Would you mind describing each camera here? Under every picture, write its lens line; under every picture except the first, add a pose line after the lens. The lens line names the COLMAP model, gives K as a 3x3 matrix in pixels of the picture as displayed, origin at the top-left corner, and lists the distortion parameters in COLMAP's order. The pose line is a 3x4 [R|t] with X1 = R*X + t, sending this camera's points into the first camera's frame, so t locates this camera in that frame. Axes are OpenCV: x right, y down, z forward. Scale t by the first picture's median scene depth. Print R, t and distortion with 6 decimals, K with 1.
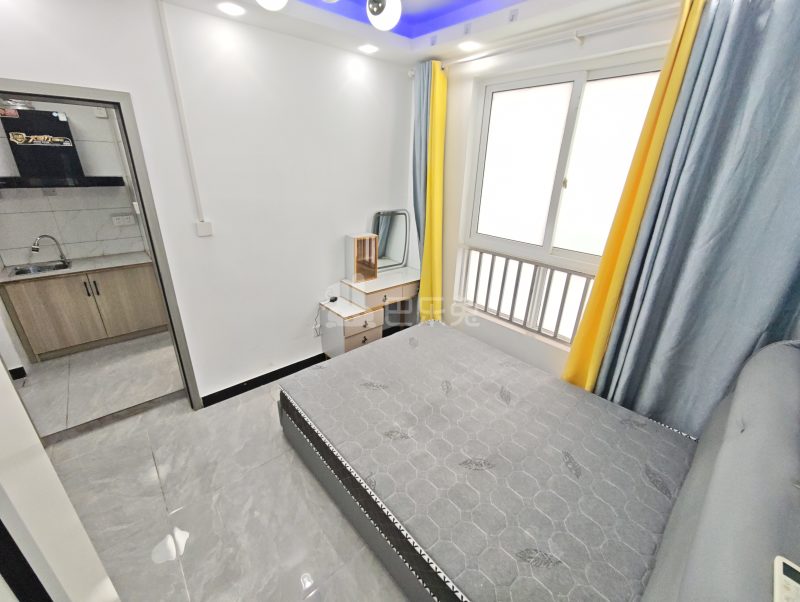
lens RADIAL K [[333.3, 0, 396.7], [0, 333.3, 300.5], [0, 0, 1]] dist [-0.007603, 0.002327]
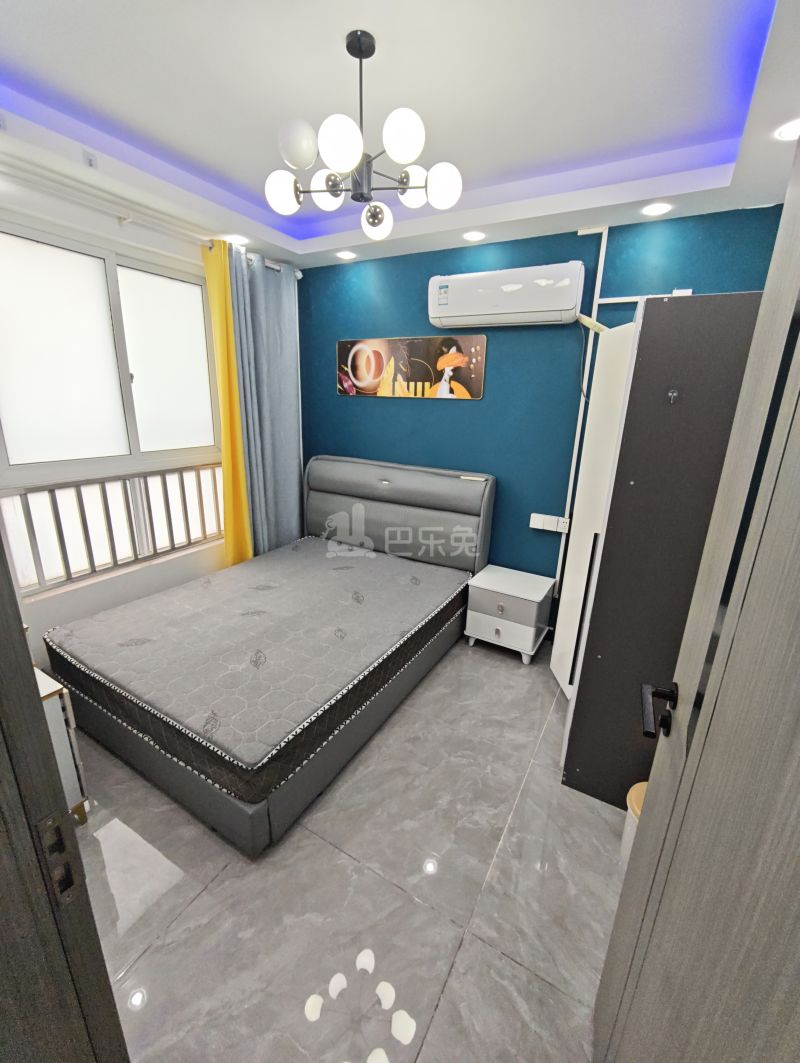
lens RADIAL K [[442.9, 0, 400.6], [0, 442.9, 525.3], [0, 0, 1]] dist [-0.007603, 0.002327]
pose [[-0.306429, -0.307778, 0.900763, -0.913202], [0.320778, 0.857547, 0.402137, -0.269925], [-0.896216, 0.412171, -0.164049, 0.745820]]
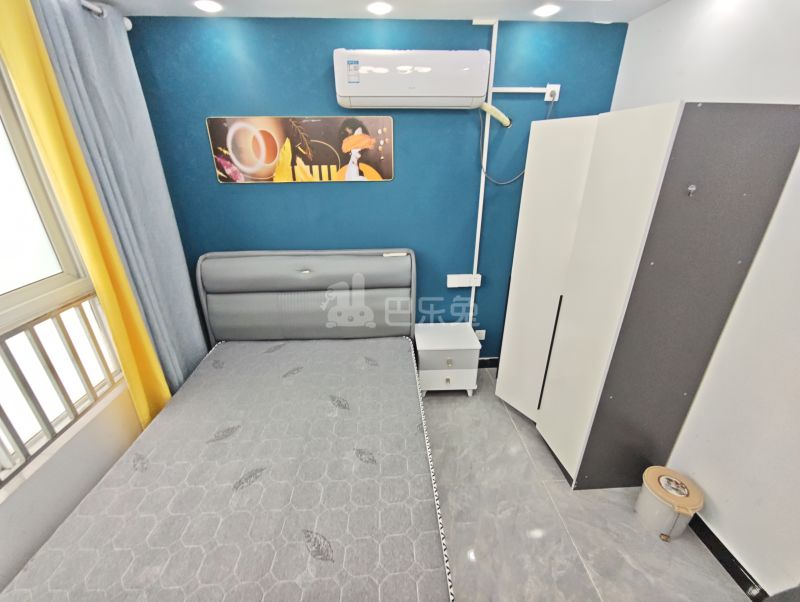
lens RADIAL K [[333.3, 0, 395.4], [0, 333.3, 296.2], [0, 0, 1]] dist [-0.007603, 0.002327]
pose [[-0.773415, -0.269873, 0.573584, -0.378868], [0.223090, 0.731081, 0.644788, -0.396079], [-0.593347, 0.626649, -0.505223, 0.919467]]
